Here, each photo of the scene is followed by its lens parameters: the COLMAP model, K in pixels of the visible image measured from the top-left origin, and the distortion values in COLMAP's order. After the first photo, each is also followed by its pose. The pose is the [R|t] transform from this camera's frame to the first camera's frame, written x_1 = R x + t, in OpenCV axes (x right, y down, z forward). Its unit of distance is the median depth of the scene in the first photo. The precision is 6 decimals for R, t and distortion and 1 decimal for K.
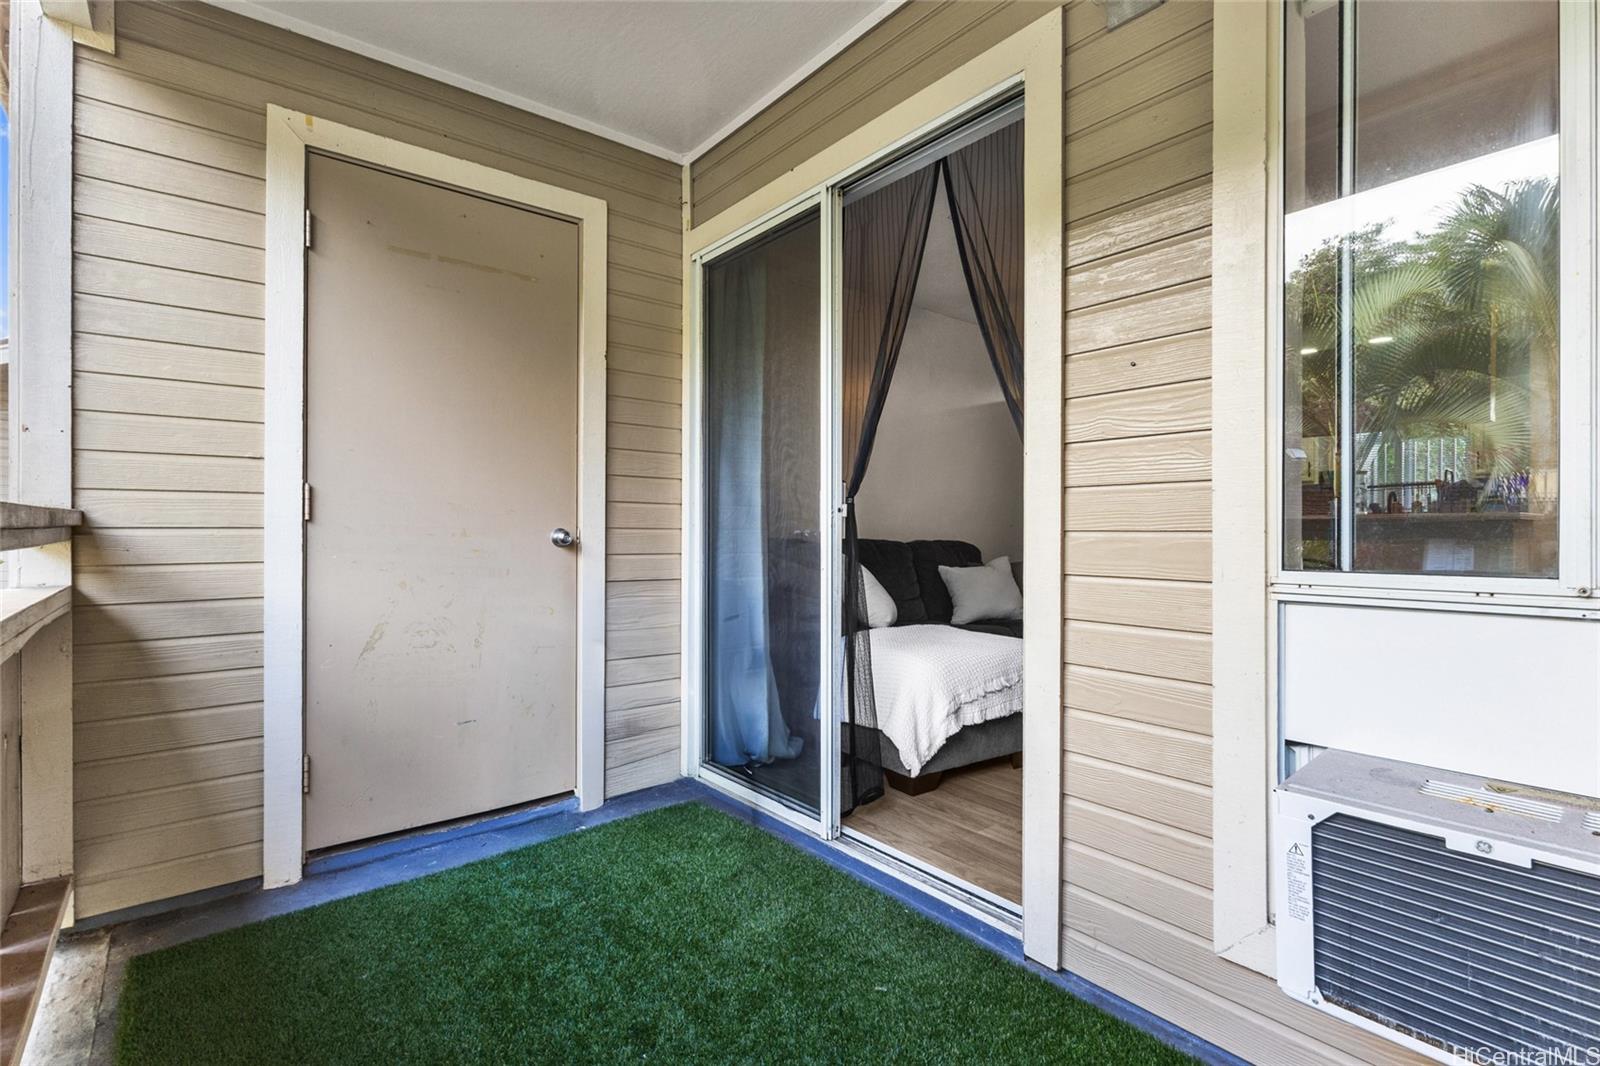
lens RADIAL K [[742.6, 0, 797.6], [0, 742.6, 525.7], [0, 0, 1]] dist [0.003176, 0.000568]
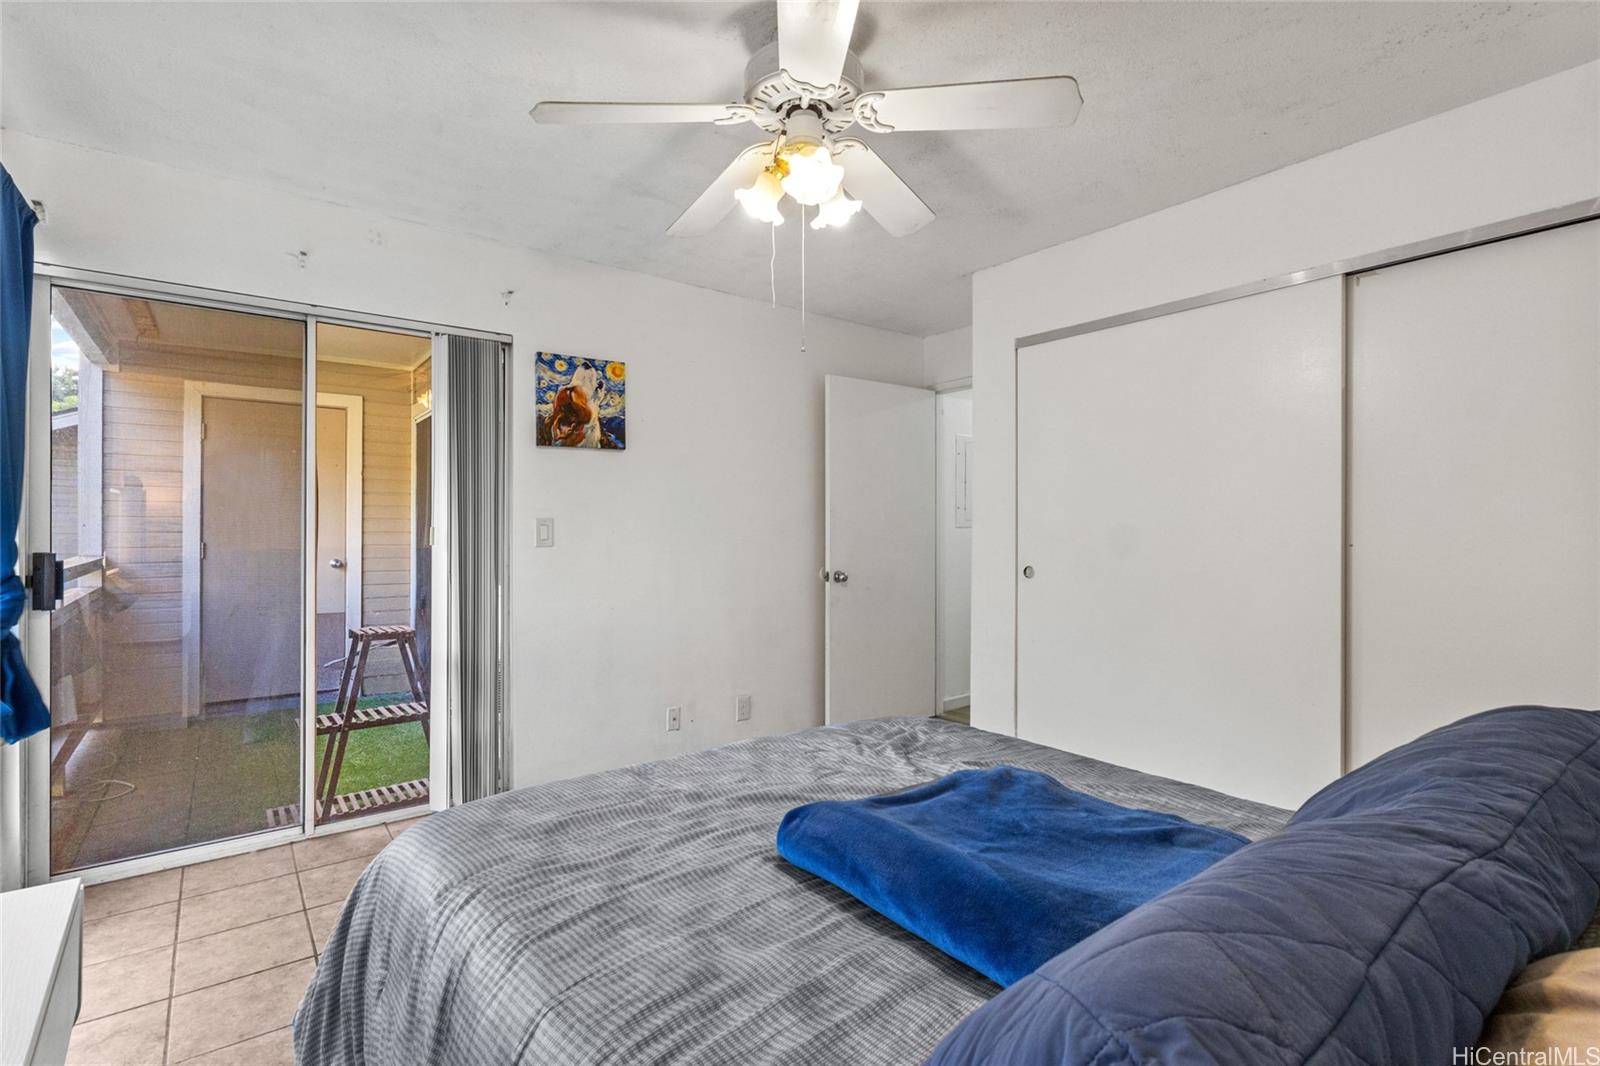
lens RADIAL K [[742.6, 0, 797.3], [0, 742.6, 528.8], [0, 0, 1]] dist [0.003176, 0.000568]
pose [[0.999741, -0.002275, -0.022647, 1.268321], [0.002243, 0.999996, -0.001458, -0.093358], [0.022650, 0.001406, 0.999742, -1.295279]]
